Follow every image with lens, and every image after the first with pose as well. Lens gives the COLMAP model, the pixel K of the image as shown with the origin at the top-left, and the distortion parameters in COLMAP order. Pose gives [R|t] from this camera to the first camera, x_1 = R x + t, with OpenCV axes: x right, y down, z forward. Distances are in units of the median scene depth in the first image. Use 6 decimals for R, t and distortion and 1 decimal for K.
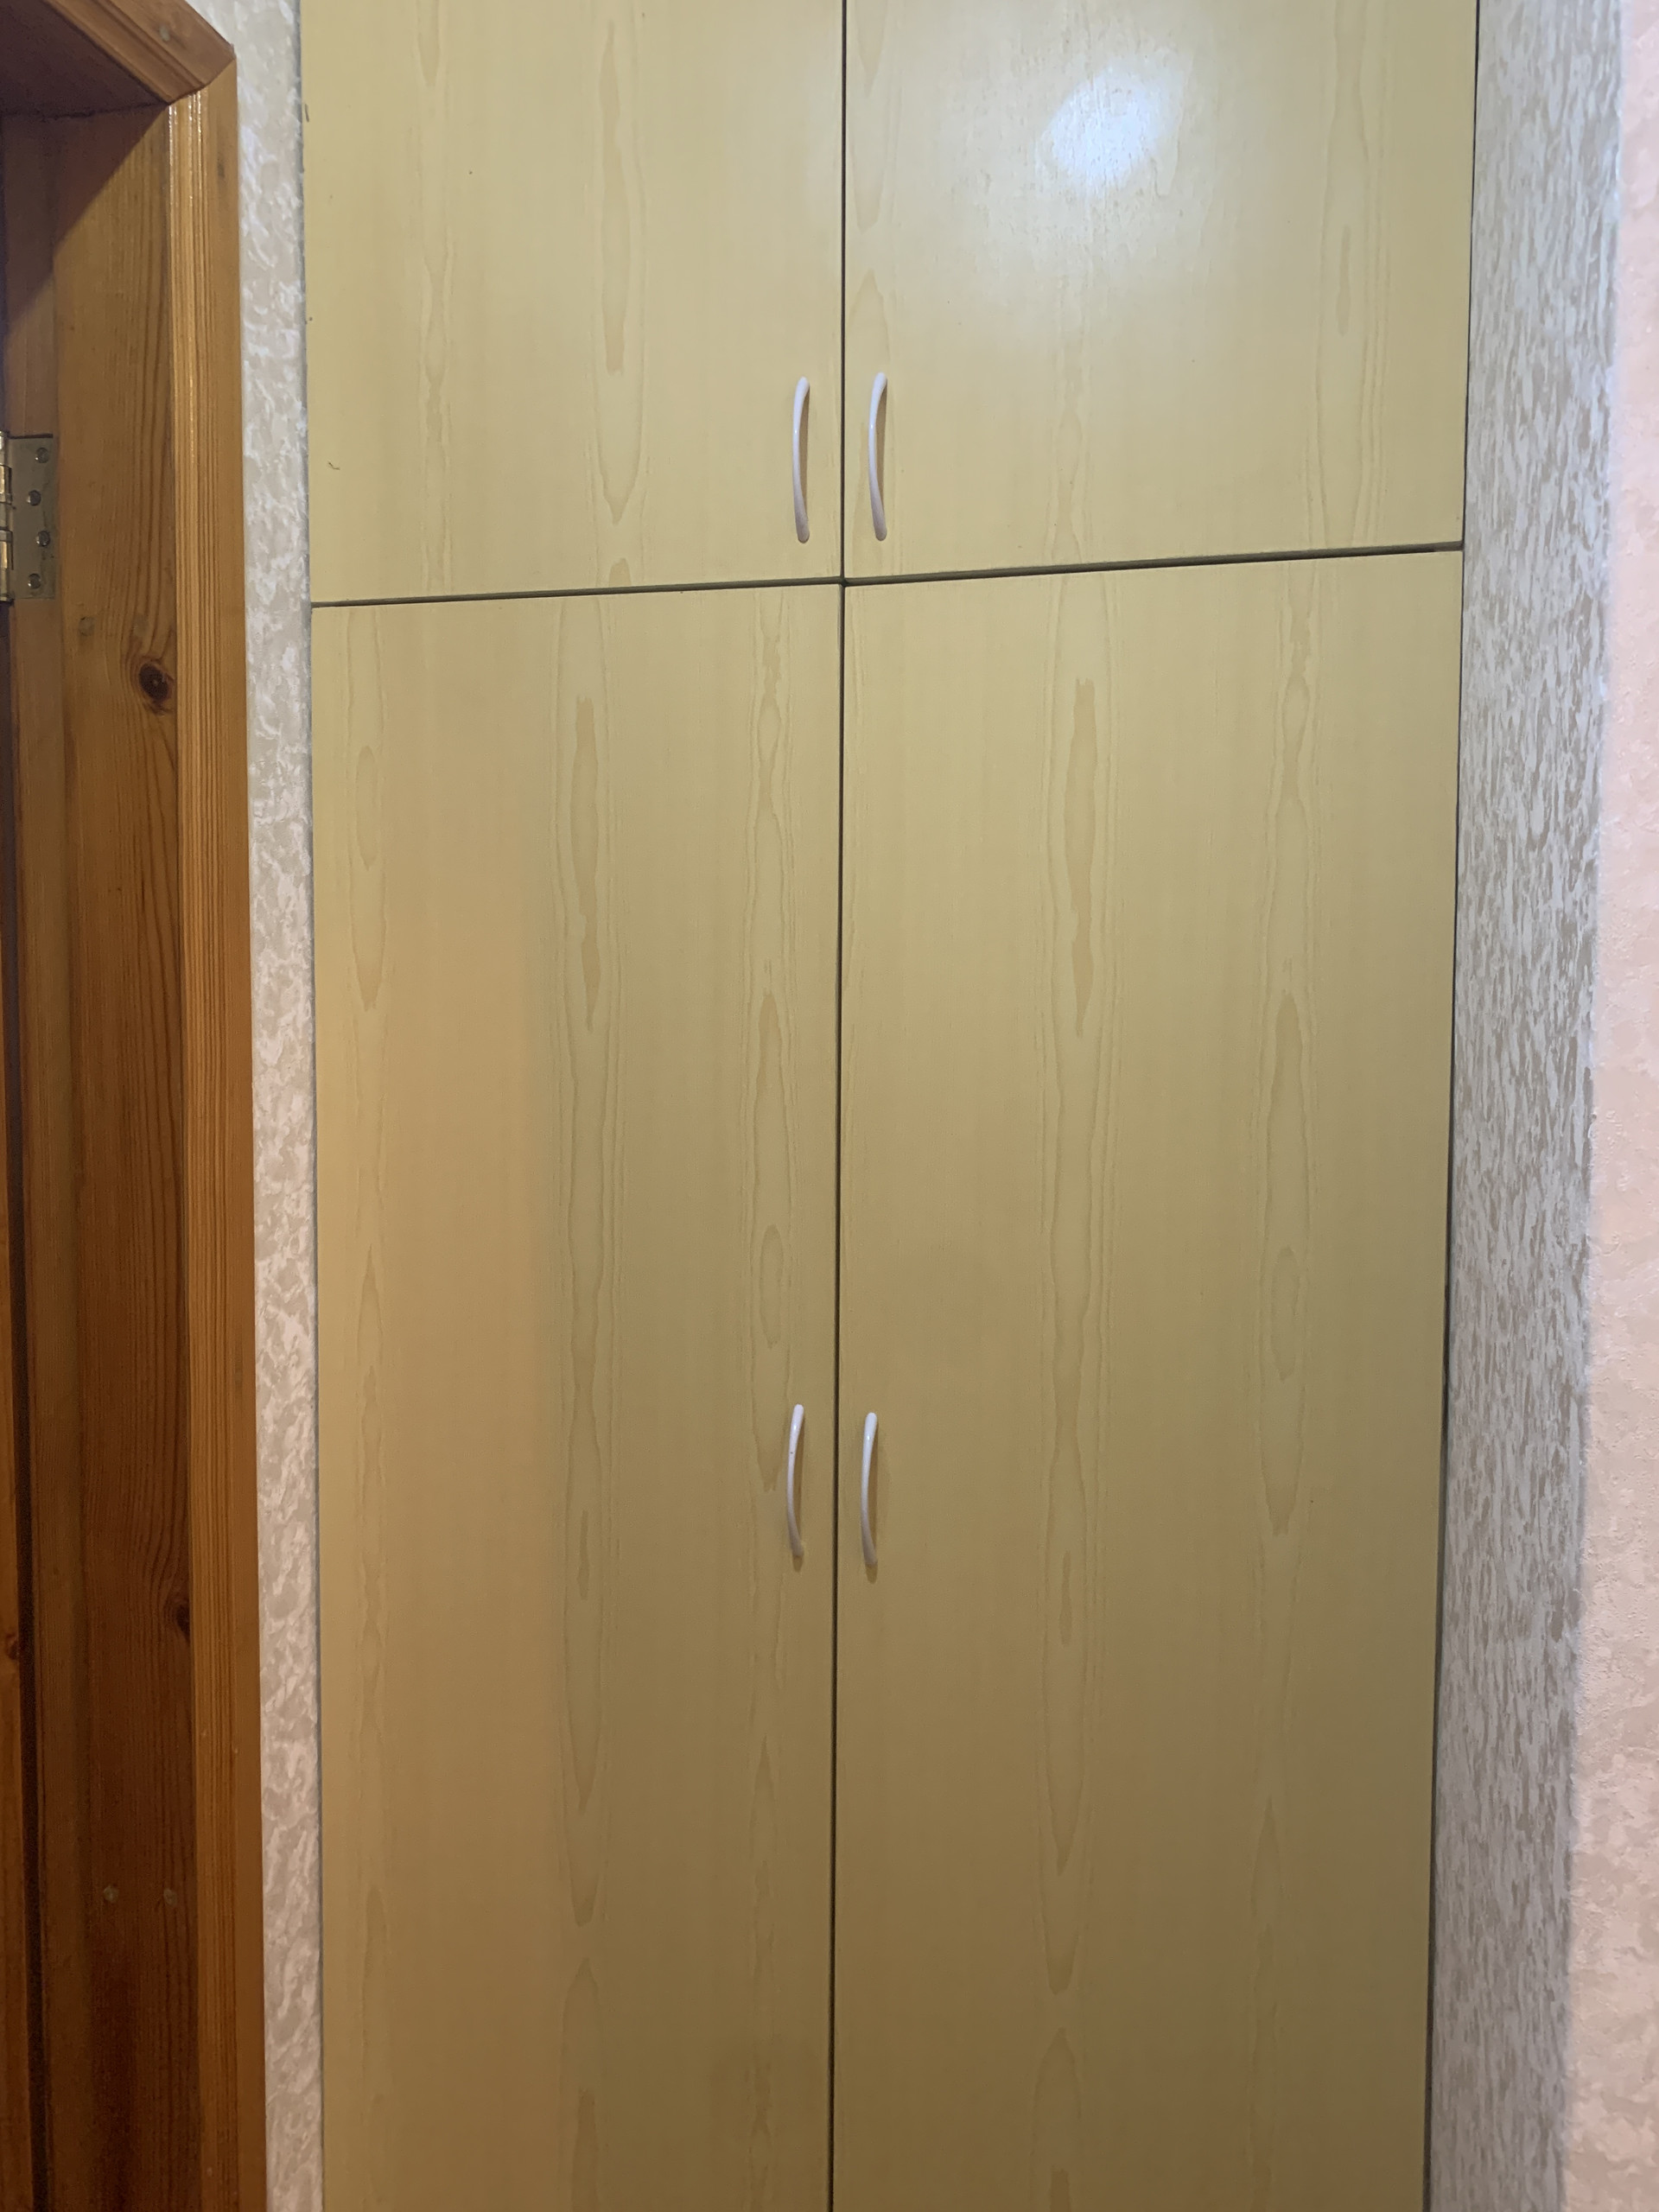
lens RADIAL K [[1692.2, 0, 870.6], [0, 1692.2, 1144.8], [0, 0, 1]] dist [0.049411, -0.054112]
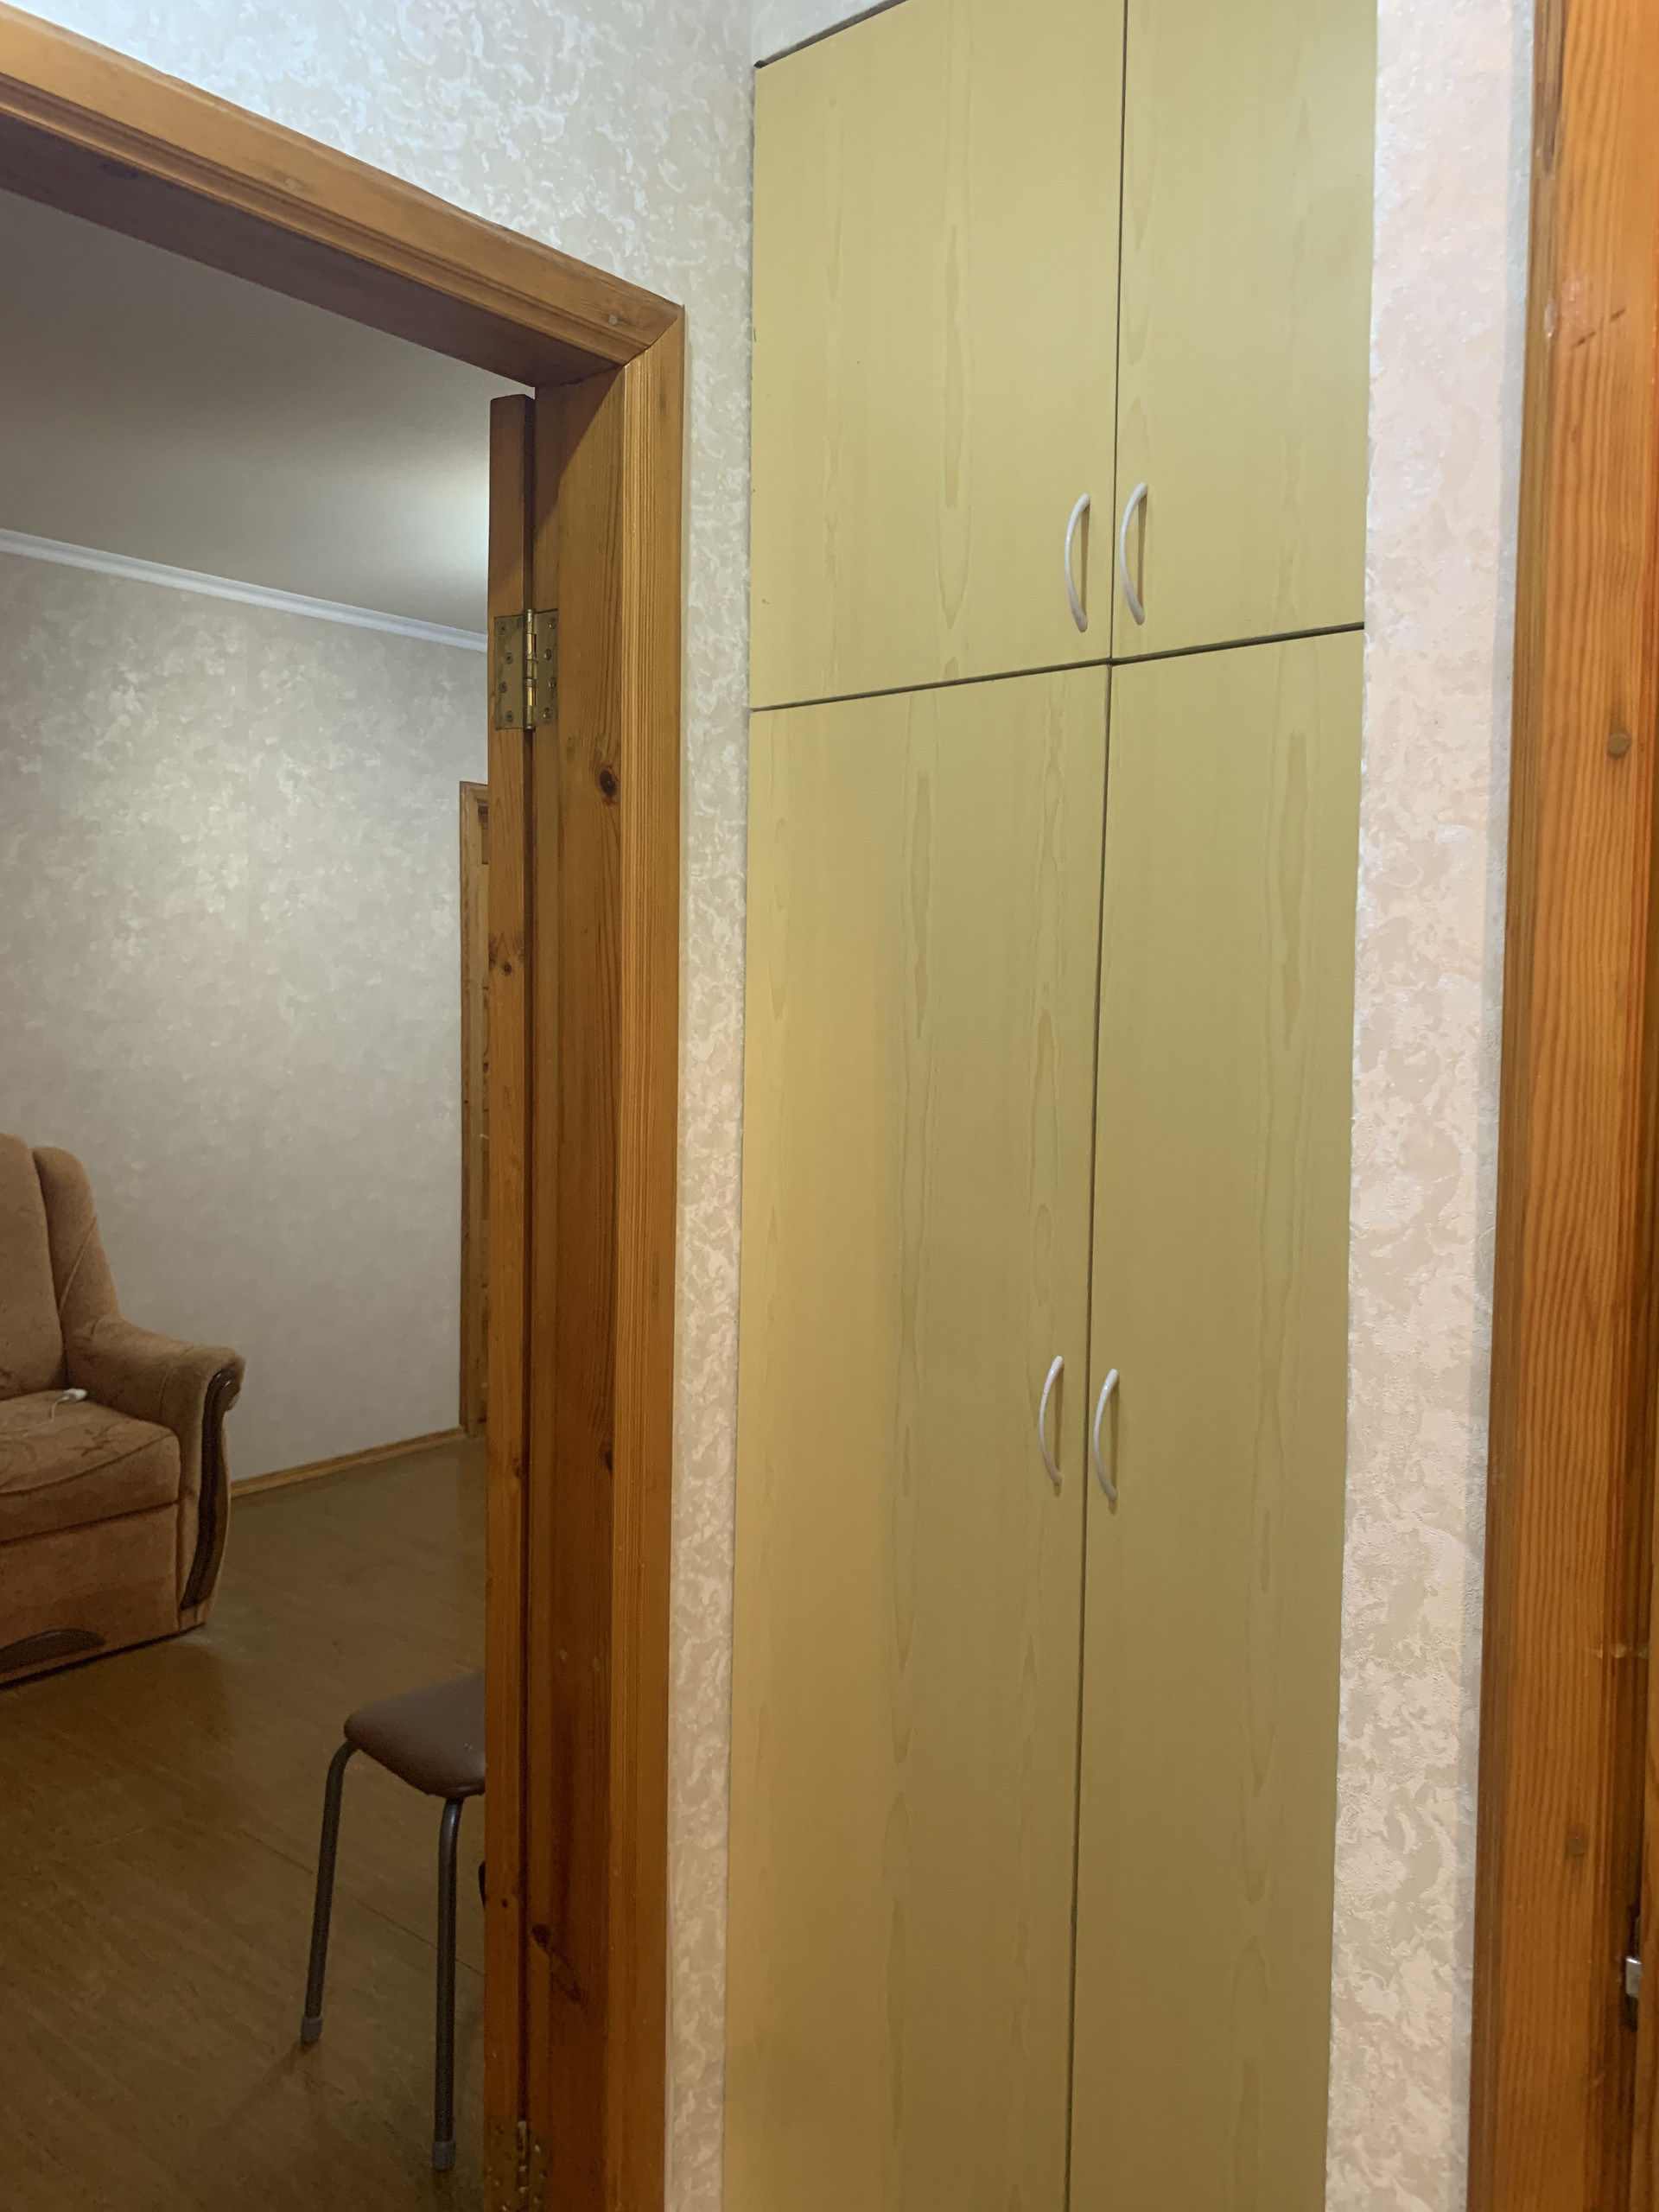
lens RADIAL K [[1692.2, 0, 841.8], [0, 1692.2, 1145.4], [0, 0, 1]] dist [0.049411, -0.054112]
pose [[0.889438, 0.047925, -0.454536, 0.352195], [-0.048677, 0.998764, 0.010056, 0.001462], [0.454456, 0.013181, 0.890672, -0.125930]]
